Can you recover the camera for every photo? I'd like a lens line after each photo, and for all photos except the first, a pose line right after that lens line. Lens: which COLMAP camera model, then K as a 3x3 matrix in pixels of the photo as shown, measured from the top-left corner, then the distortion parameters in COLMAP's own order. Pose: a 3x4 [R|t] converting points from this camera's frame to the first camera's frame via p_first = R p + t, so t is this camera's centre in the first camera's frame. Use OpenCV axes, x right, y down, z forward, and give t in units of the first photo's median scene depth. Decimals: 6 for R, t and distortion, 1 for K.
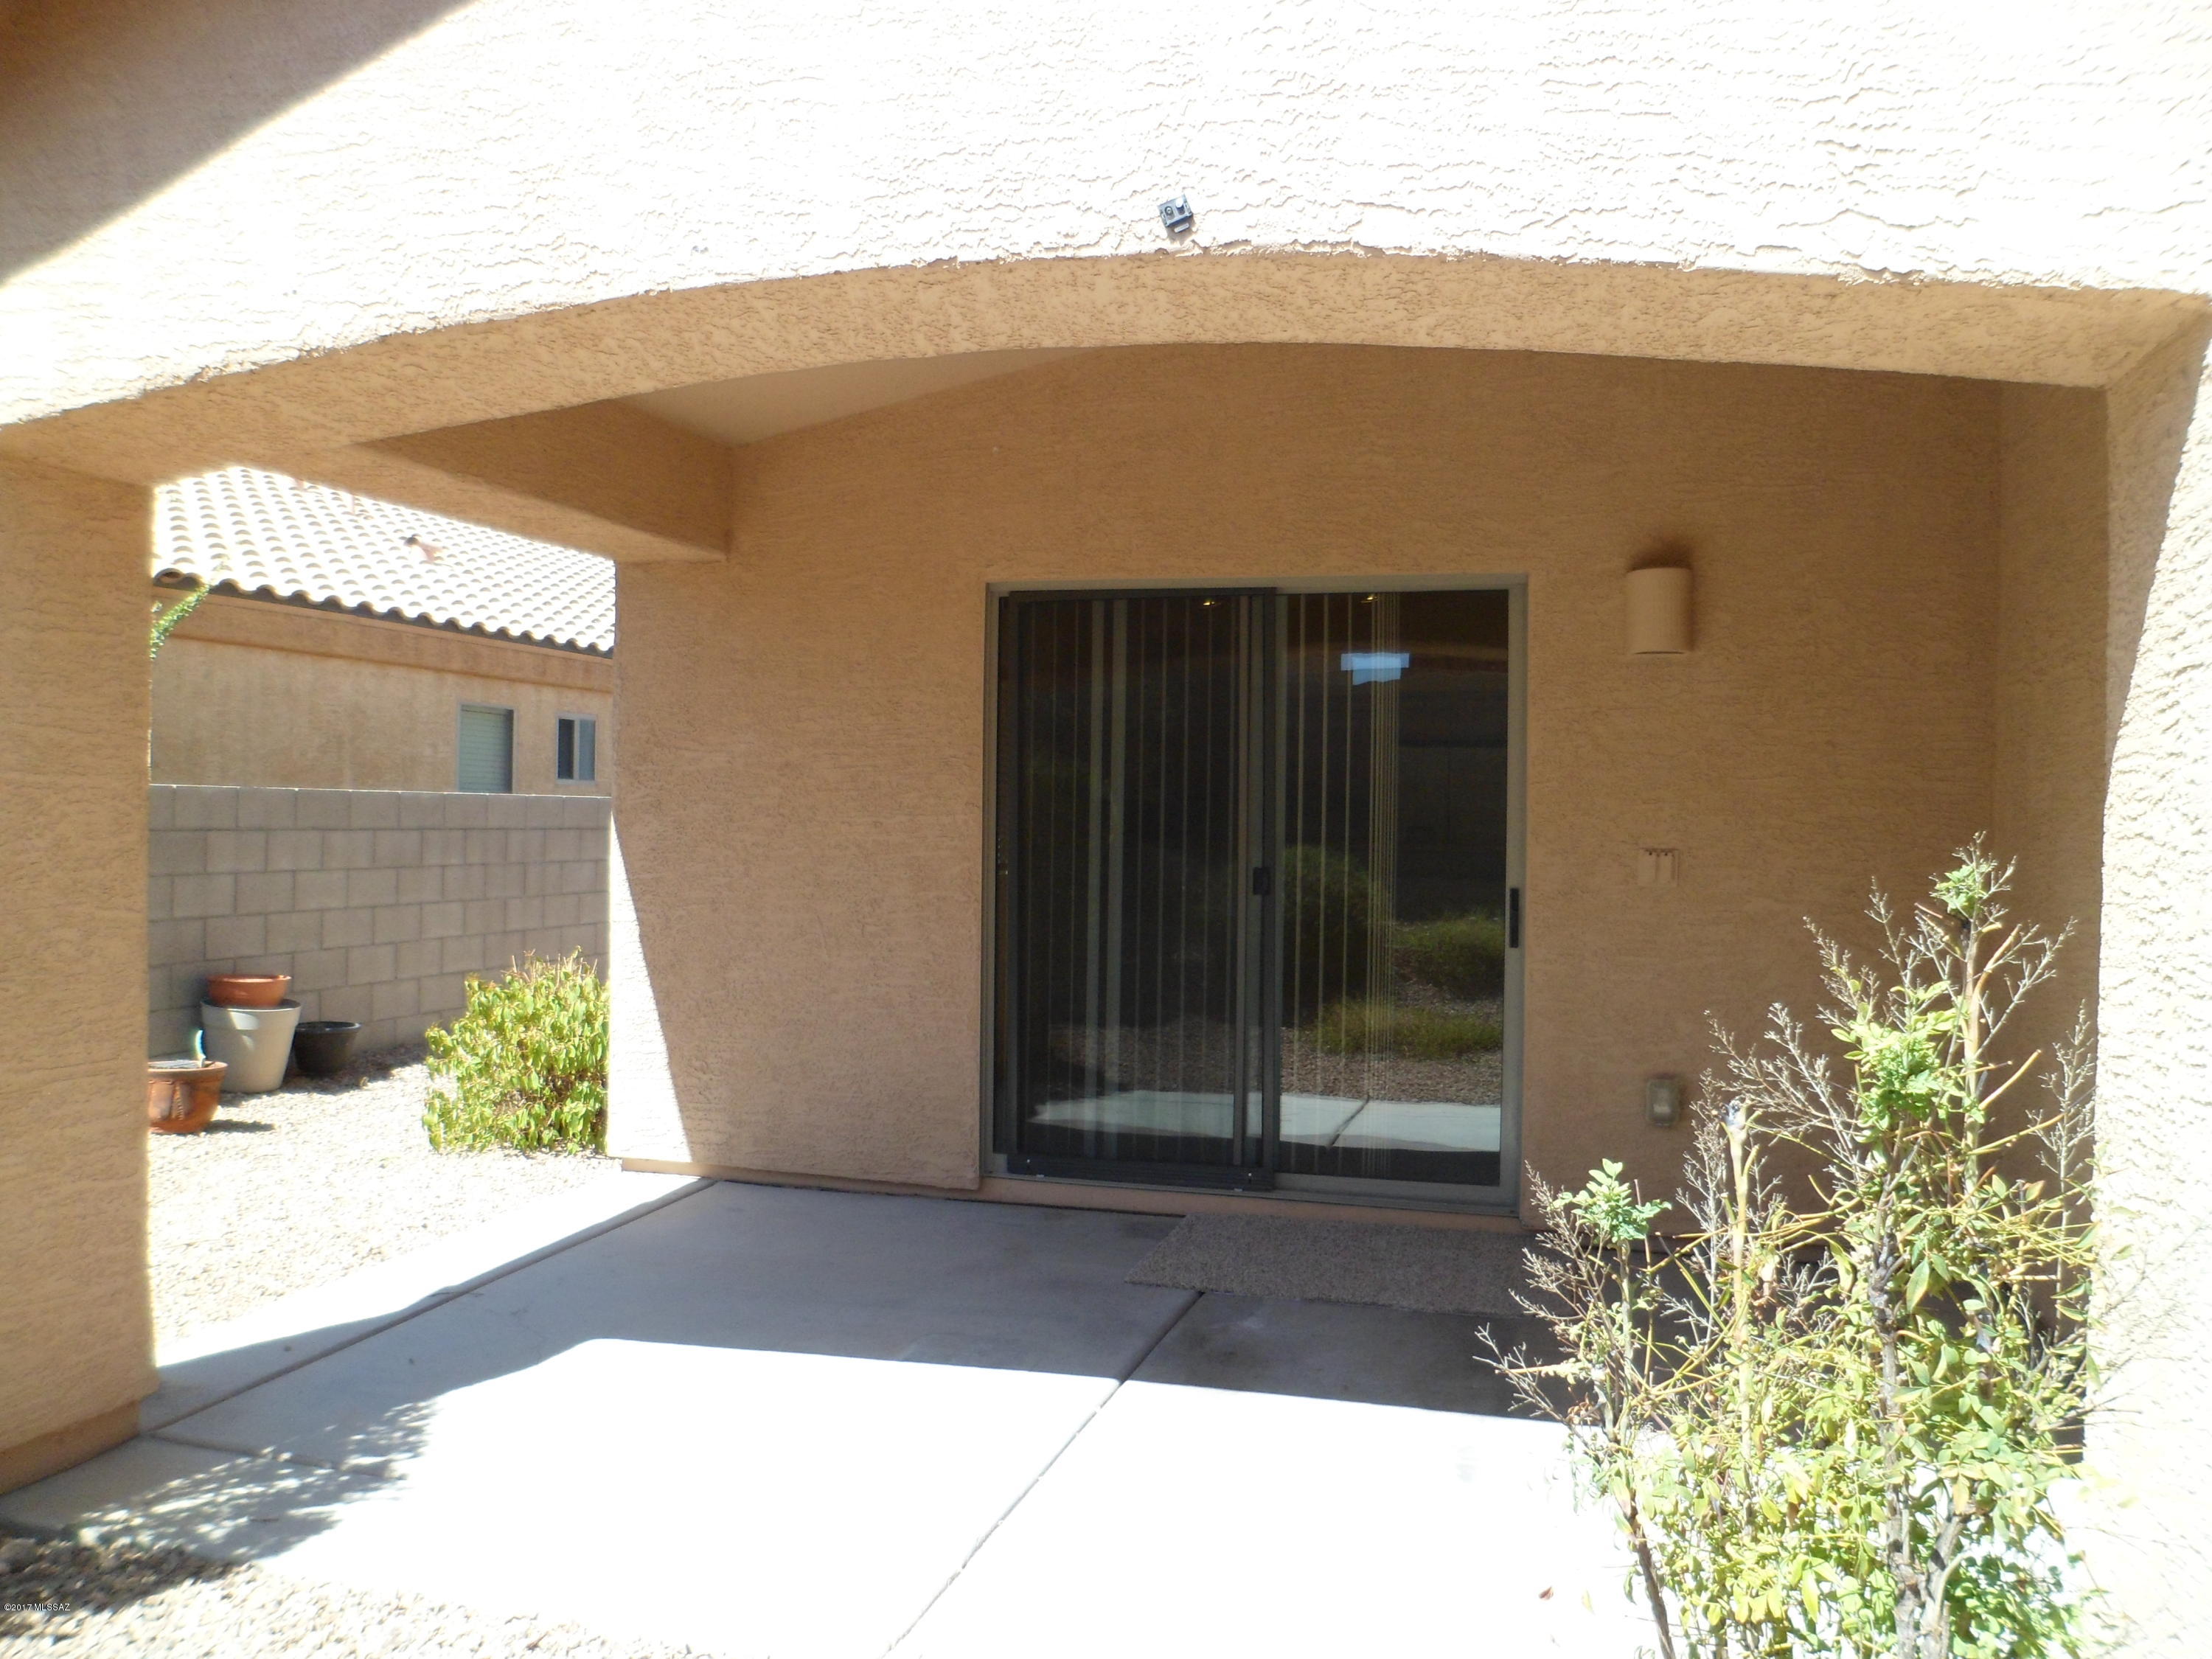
lens RADIAL K [[1729.2, 0, 1106.0], [0, 1729.2, 829.5], [0, 0, 1]] dist [-0.047286, -0.002371]
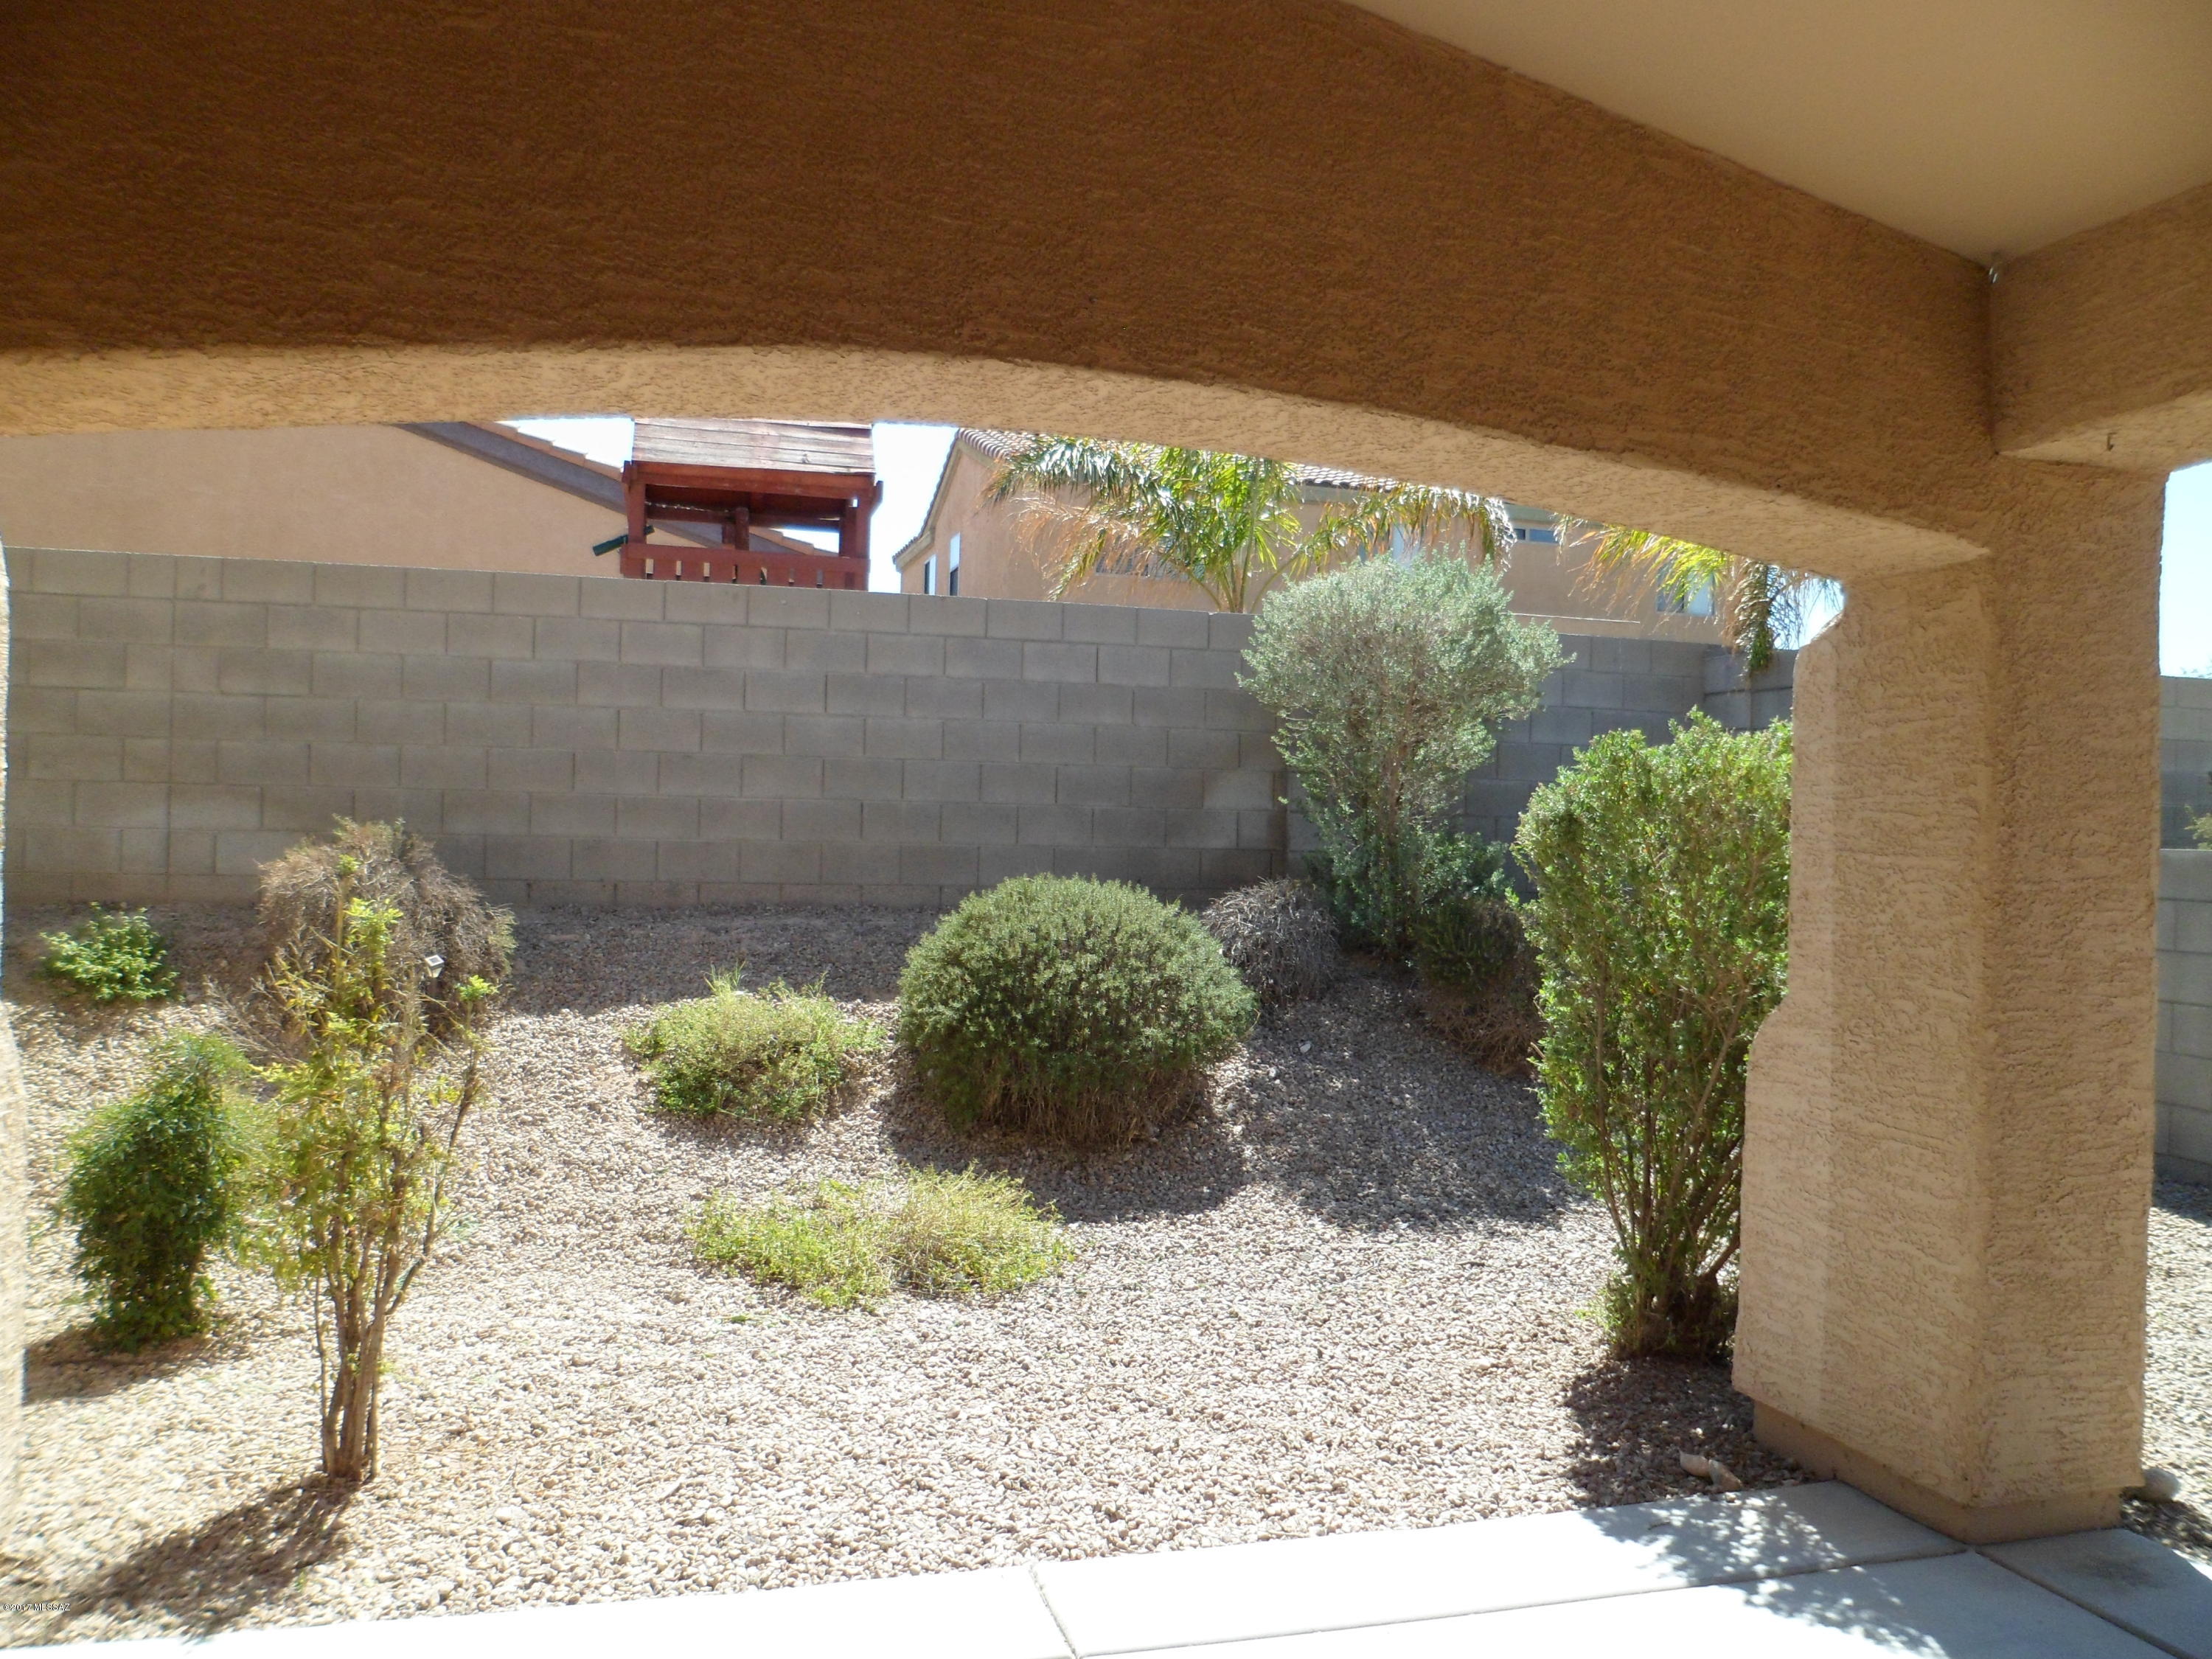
lens RADIAL K [[1729.2, 0, 1106.0], [0, 1729.2, 829.5], [0, 0, 1]] dist [-0.047286, -0.002371]
pose [[-0.853024, -0.032836, -0.520838, 0.393857], [-0.037190, 0.999306, -0.002092, -0.028654], [0.520545, 0.017585, -0.853653, 1.700697]]
